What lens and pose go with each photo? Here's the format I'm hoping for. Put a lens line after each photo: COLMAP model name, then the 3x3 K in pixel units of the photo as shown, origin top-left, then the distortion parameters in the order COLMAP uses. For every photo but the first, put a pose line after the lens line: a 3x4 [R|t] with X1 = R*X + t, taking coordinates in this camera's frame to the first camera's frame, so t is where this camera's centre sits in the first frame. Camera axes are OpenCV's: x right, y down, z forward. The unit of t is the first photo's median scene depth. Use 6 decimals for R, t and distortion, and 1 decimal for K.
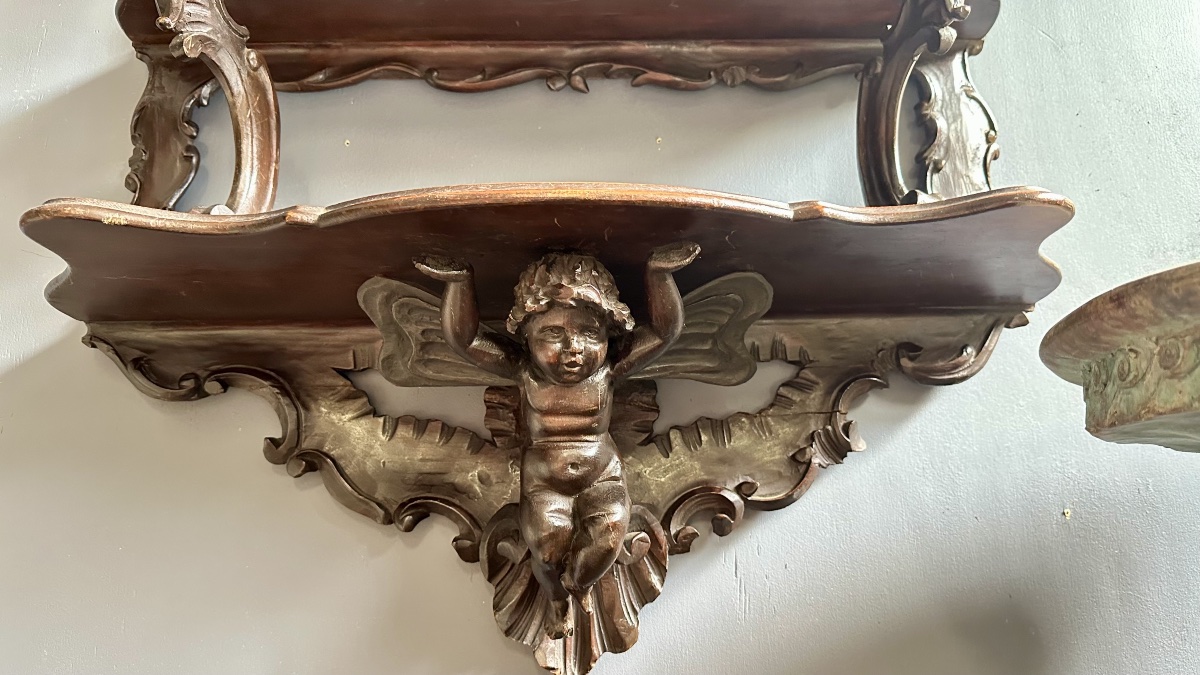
lens RADIAL K [[843.2, 0, 600.0], [0, 843.2, 337.5], [0, 0, 1]] dist [0.164967, -0.349632]
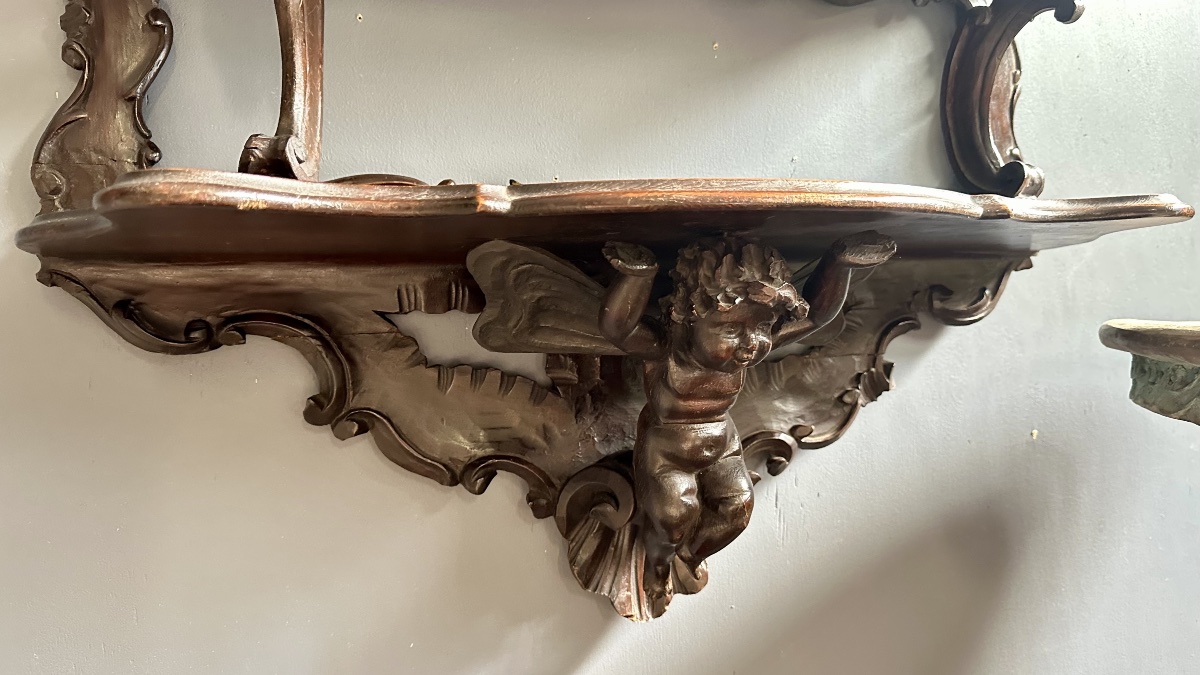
lens RADIAL K [[843.2, 0, 600.0], [0, 843.2, 337.5], [0, 0, 1]] dist [0.164967, -0.349632]
pose [[0.953396, -0.010672, 0.301534, -0.364413], [-0.063539, 0.969862, 0.235224, -0.157351], [-0.294957, -0.243421, 0.923984, 0.145030]]
